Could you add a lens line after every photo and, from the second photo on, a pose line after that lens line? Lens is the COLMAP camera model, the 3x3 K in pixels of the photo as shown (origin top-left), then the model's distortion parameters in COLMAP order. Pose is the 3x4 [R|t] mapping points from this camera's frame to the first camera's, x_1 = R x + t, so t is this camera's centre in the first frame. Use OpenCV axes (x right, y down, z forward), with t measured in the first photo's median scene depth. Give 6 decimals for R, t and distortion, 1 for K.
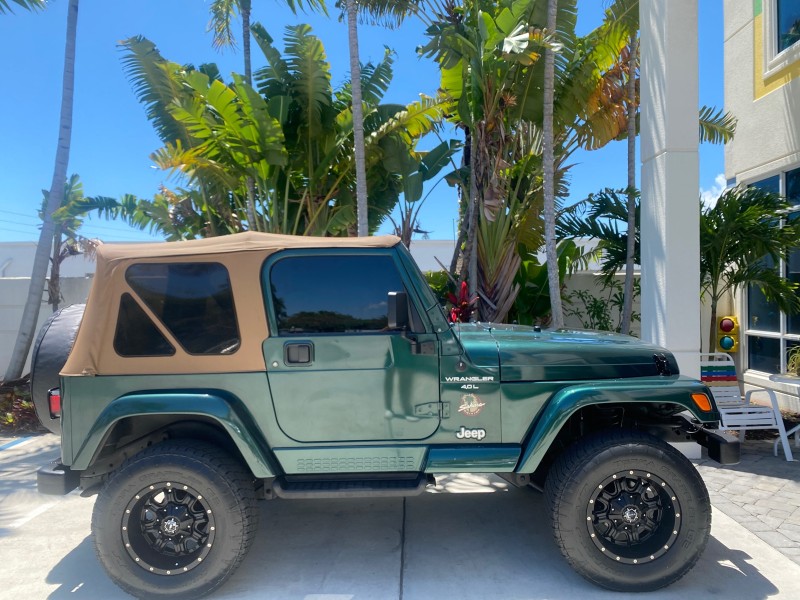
lens RADIAL K [[614.2, 0, 397.1], [0, 614.2, 298.2], [0, 0, 1]] dist [0.027008, -0.027684]
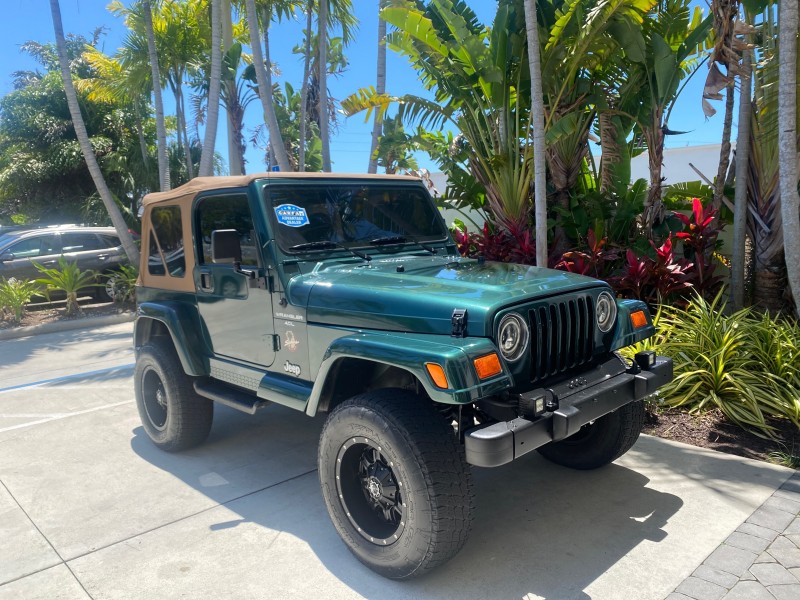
lens RADIAL K [[614.2, 0, 402.0], [0, 614.2, 294.1], [0, 0, 1]] dist [0.027008, -0.027684]
pose [[0.695268, 0.077745, -0.714534, 0.447783], [0.020227, 0.991623, 0.127575, -0.013540], [0.718466, -0.103152, 0.687870, 0.204629]]
